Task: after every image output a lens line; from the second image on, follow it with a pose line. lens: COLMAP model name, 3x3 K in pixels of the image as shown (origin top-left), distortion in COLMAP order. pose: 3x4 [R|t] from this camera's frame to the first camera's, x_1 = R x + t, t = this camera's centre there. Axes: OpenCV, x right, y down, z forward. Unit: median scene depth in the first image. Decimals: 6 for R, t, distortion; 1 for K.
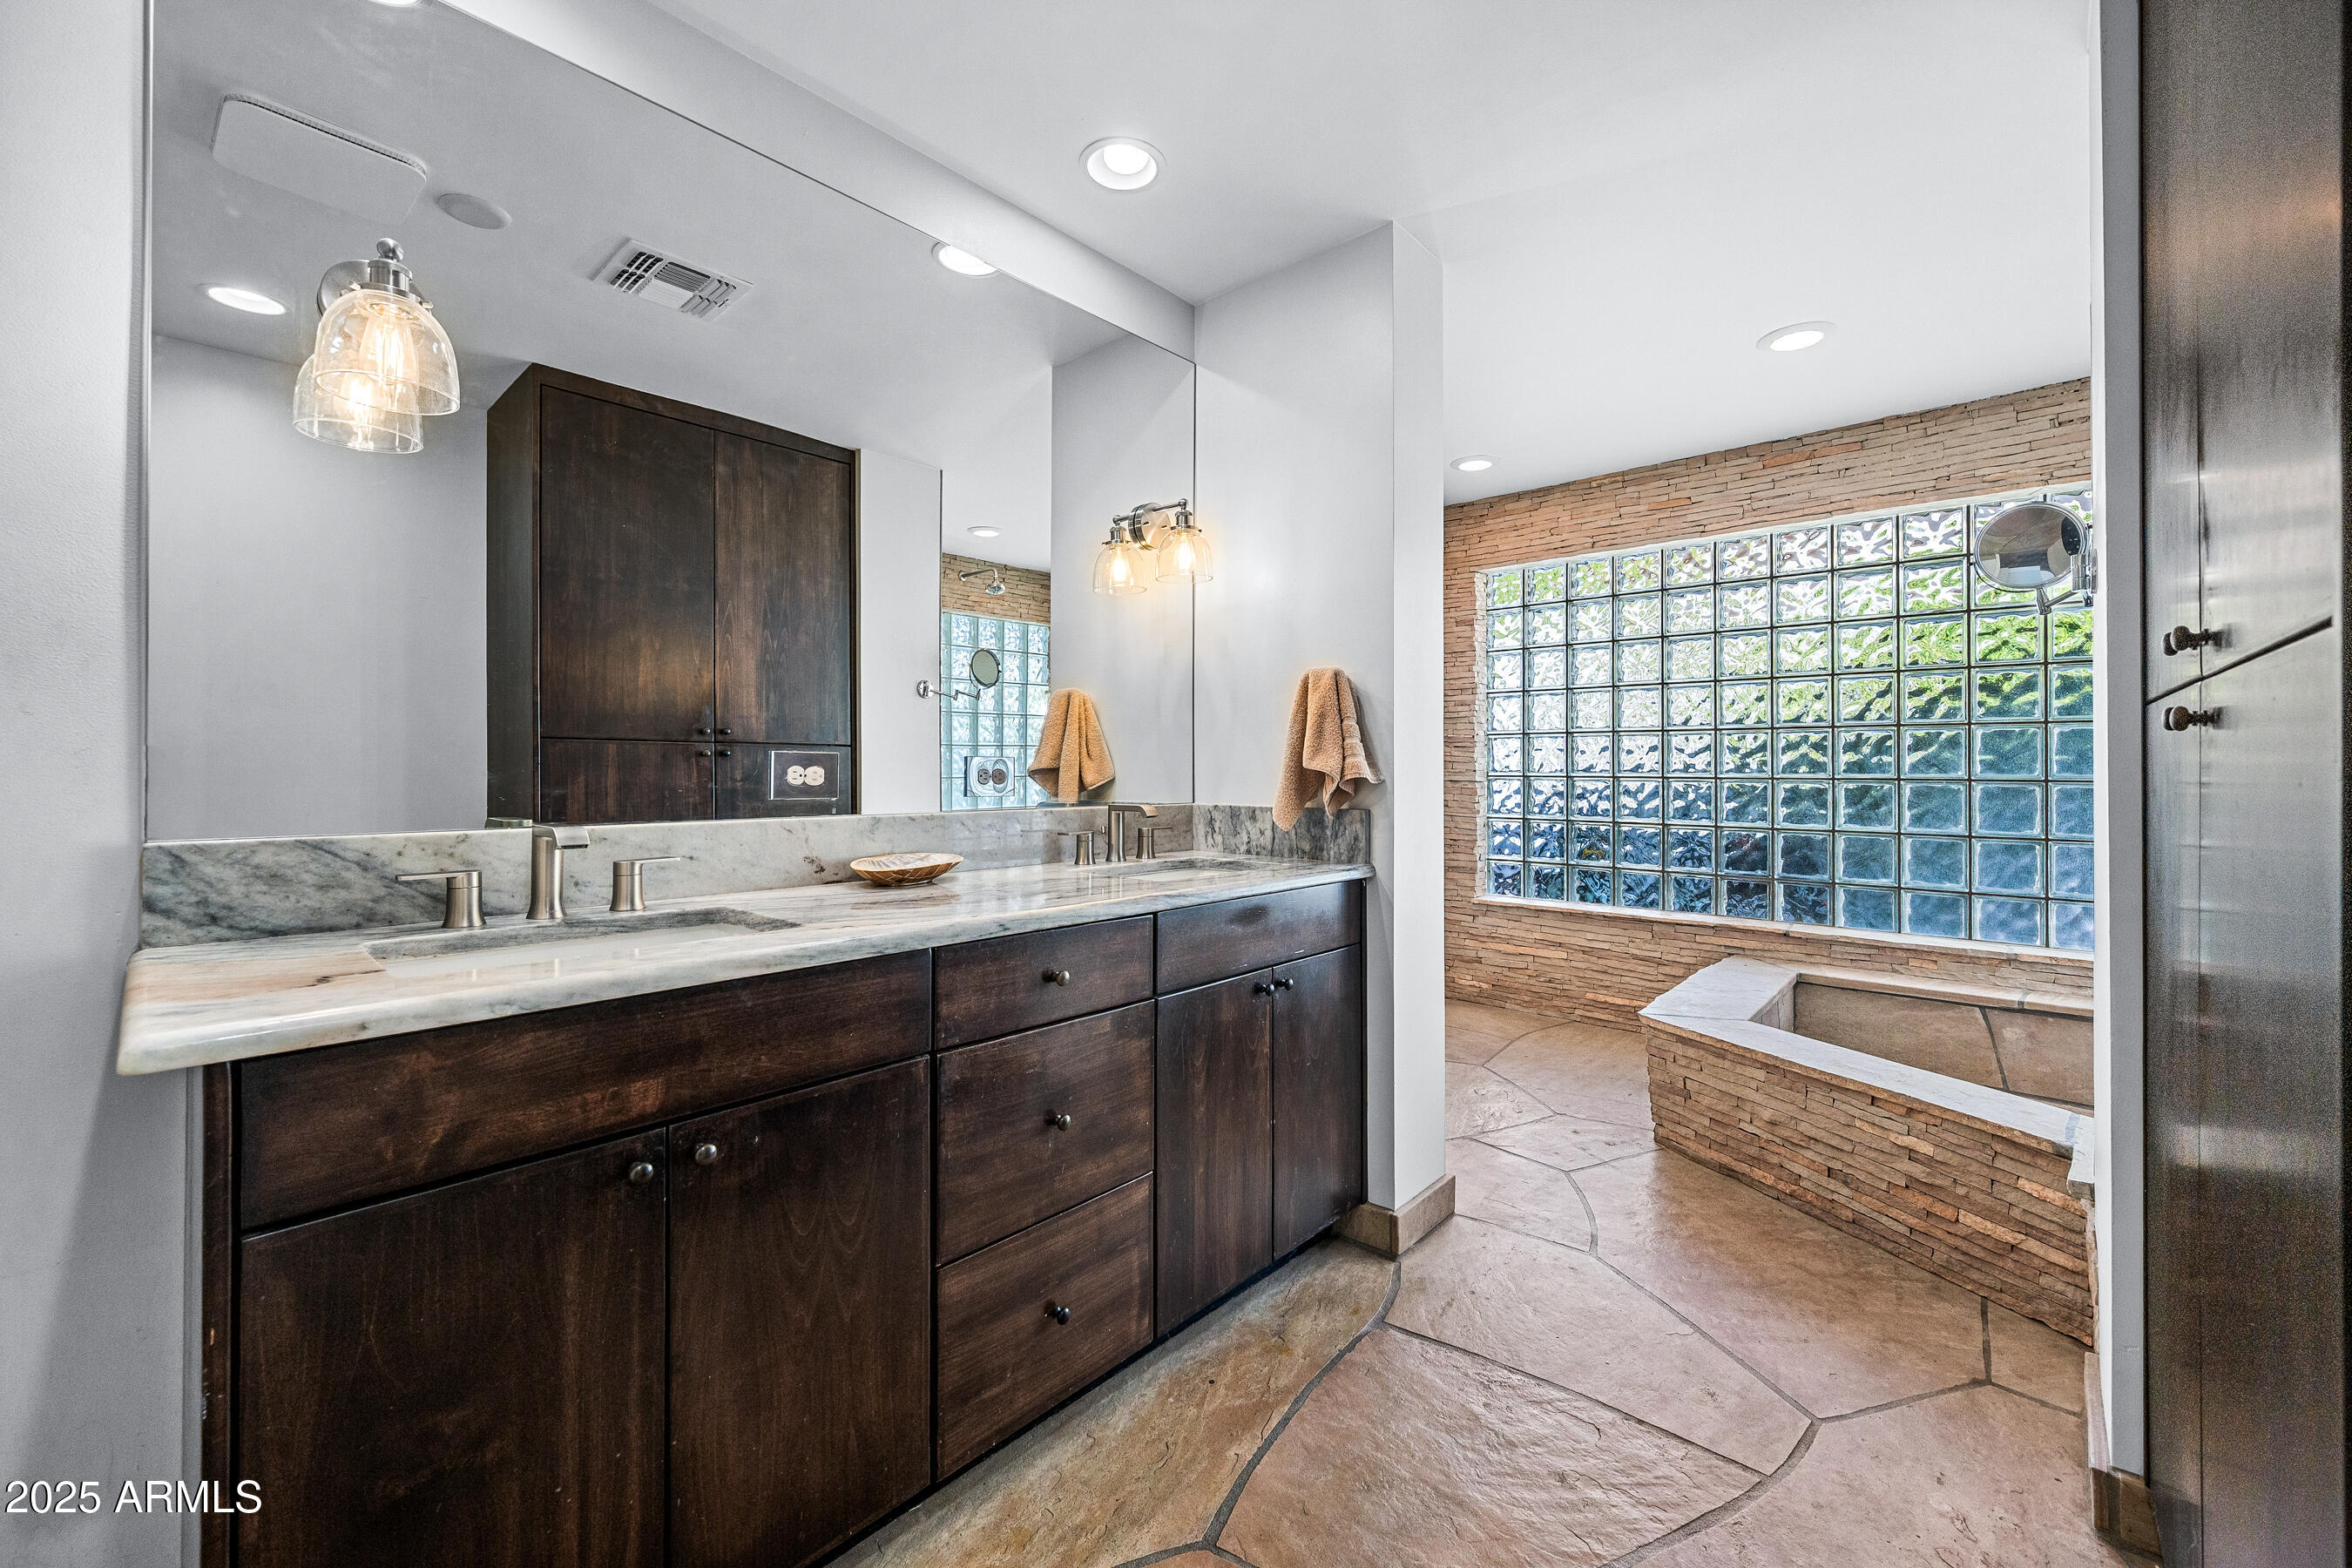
lens RADIAL K [[933.7, 0, 1176.9], [0, 933.7, 764.7], [0, 0, 1]] dist [-0.000343, 0.000105]
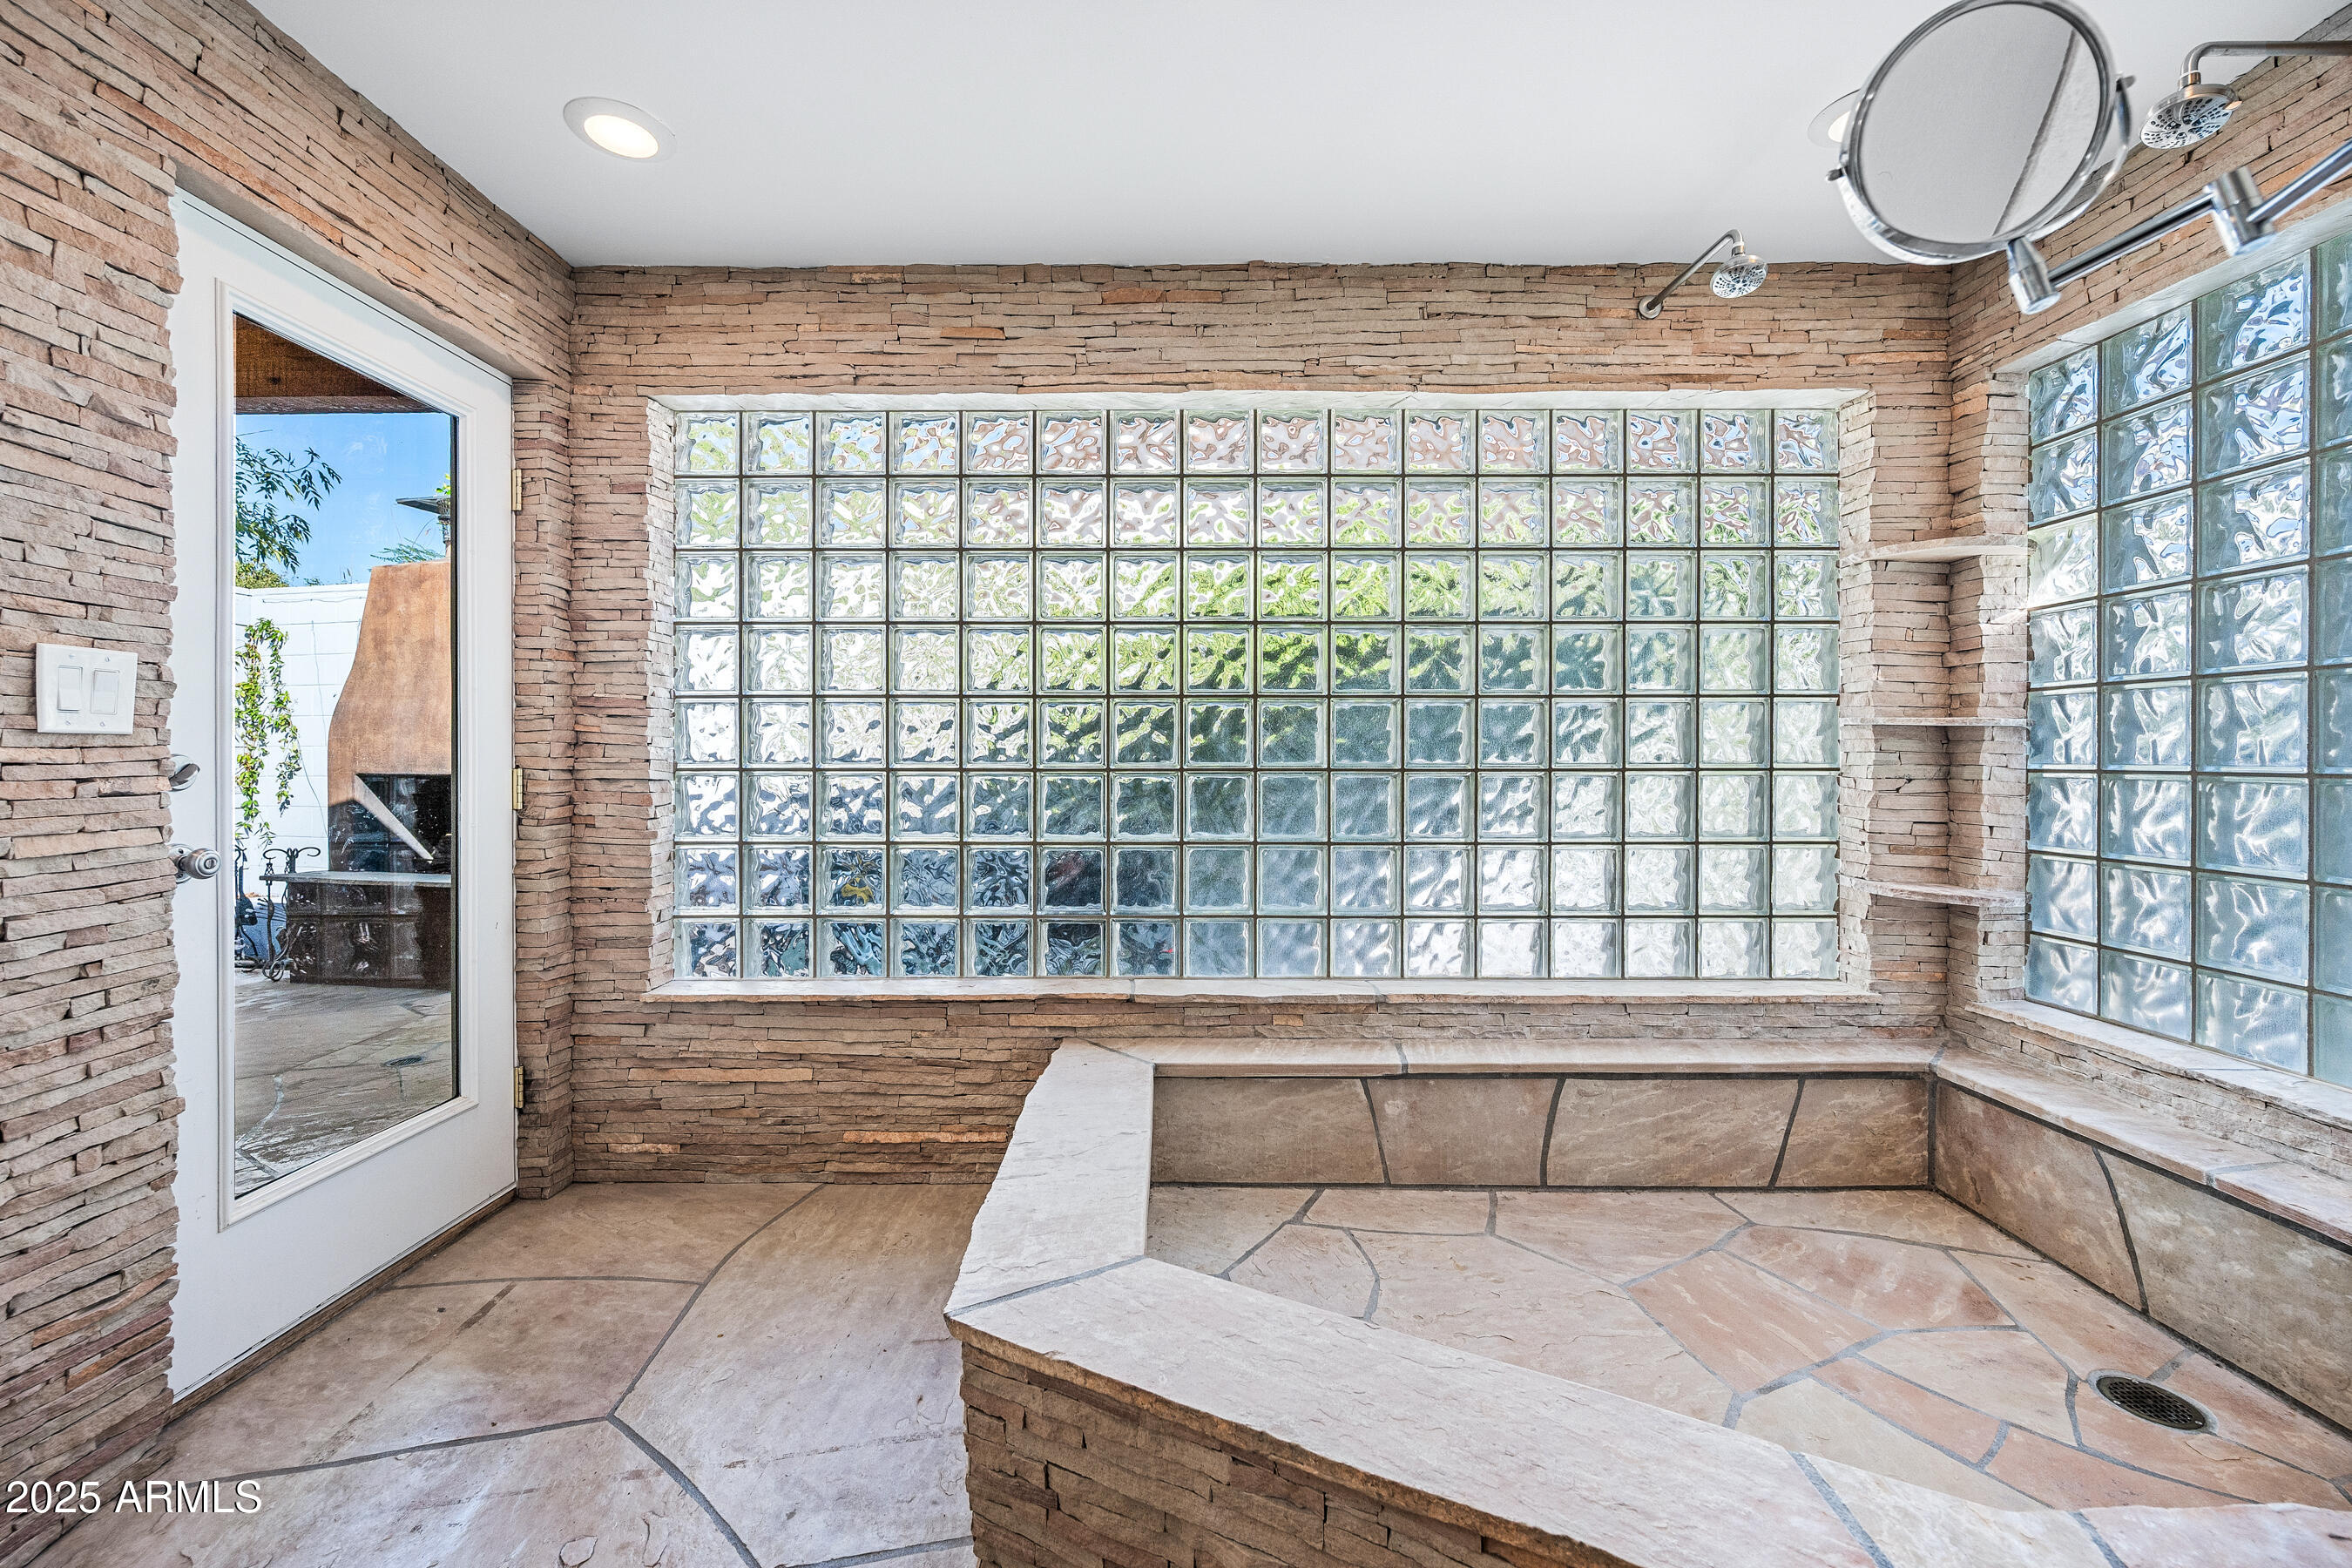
lens RADIAL K [[933.7, 0, 1183.3], [0, 933.7, 755.3], [0, 0, 1]] dist [-0.000343, 0.000105]
pose [[0.733681, 0.000225, 0.679494, 0.227788], [-0.000151, 1.000000, -0.000168, 0.004488], [-0.679494, 0.000020, 0.733681, 0.492666]]
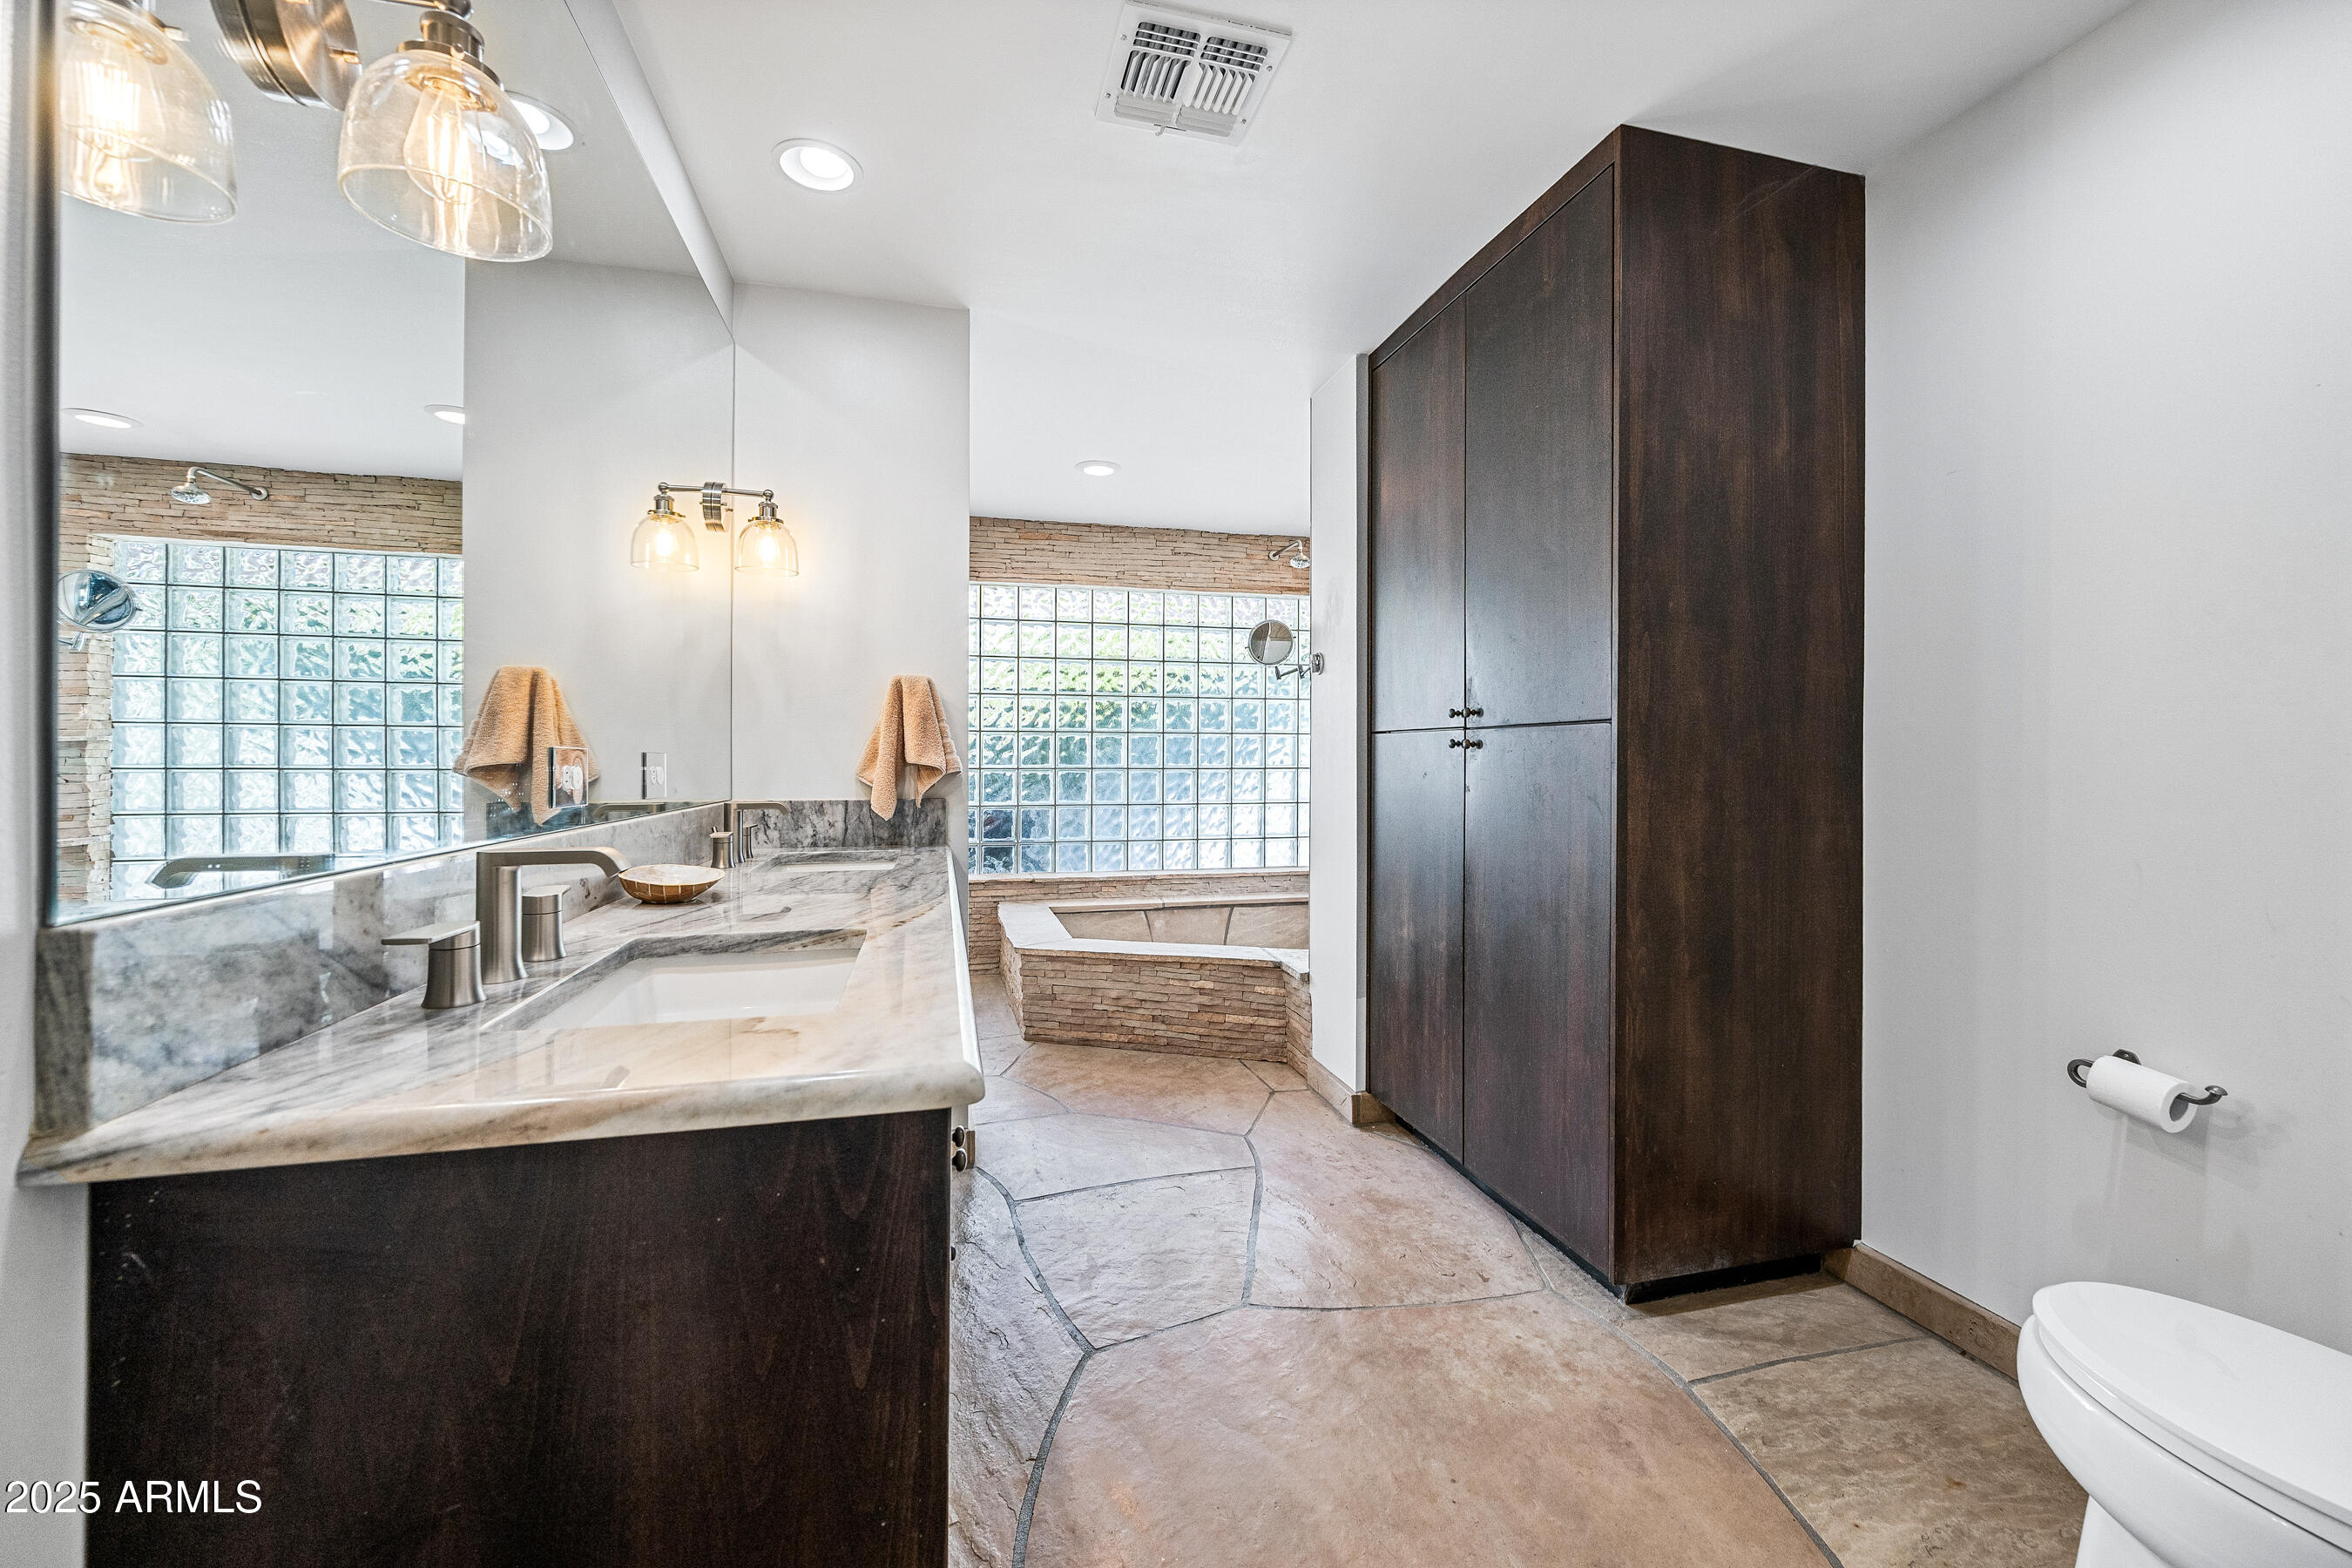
lens RADIAL K [[933.7, 0, 1163.0], [0, 933.7, 764.1], [0, 0, 1]] dist [-0.000343, 0.000105]
pose [[0.562885, -0.005927, 0.826514, -0.389154], [-0.002194, 0.999960, 0.008665, -0.003988], [-0.826533, -0.006691, 0.562849, 0.068332]]
